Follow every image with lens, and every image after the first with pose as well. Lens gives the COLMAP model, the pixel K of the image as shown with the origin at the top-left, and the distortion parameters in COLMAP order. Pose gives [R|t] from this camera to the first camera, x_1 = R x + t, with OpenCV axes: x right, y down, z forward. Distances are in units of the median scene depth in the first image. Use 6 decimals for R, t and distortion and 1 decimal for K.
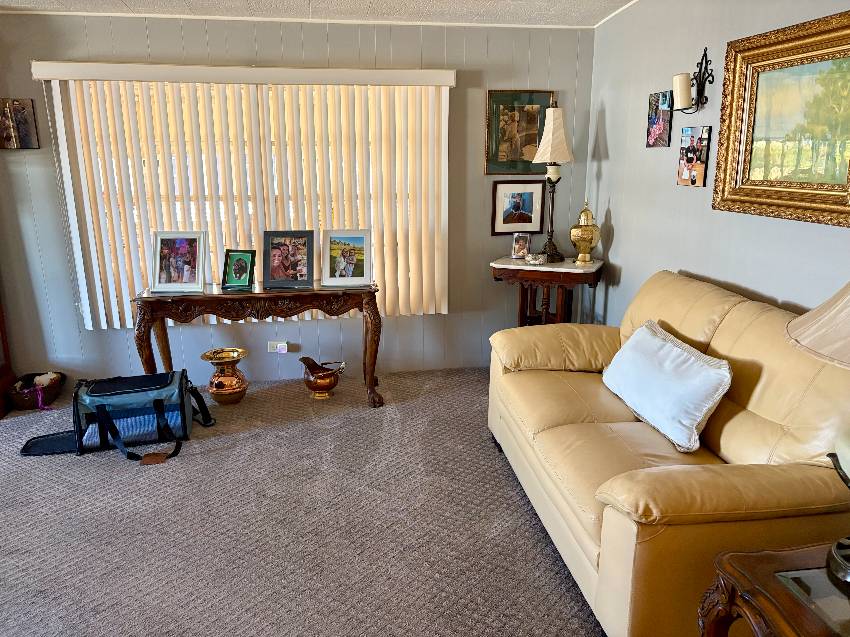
lens RADIAL K [[653.3, 0, 427.4], [0, 653.3, 313.2], [0, 0, 1]] dist [0.039473, -0.034159]
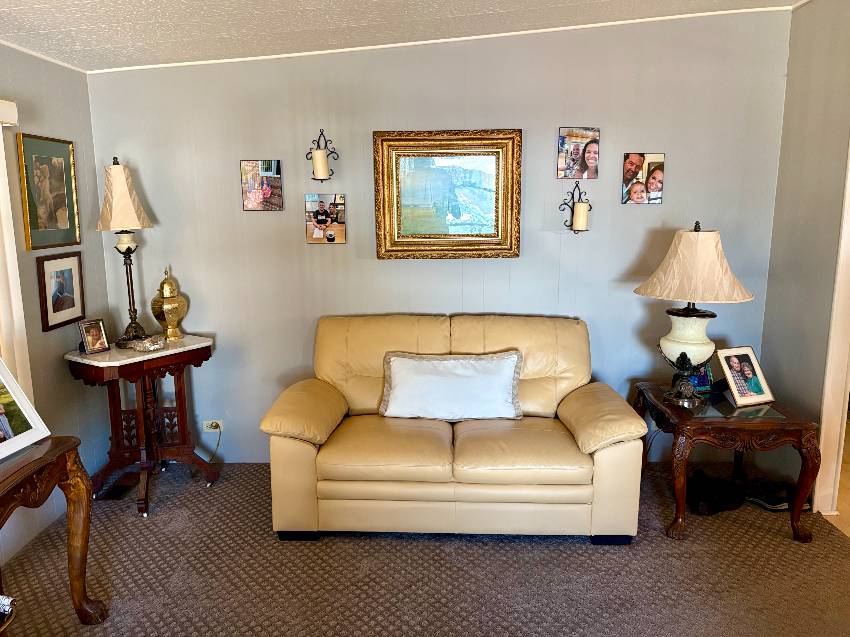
lens RADIAL K [[653.3, 0, 426.2], [0, 653.3, 322.4], [0, 0, 1]] dist [0.039473, -0.034159]
pose [[0.180381, -0.178761, 0.967216, -0.709737], [0.243279, 0.960902, 0.132223, -0.165957], [-0.953036, 0.211453, 0.216818, 0.596643]]
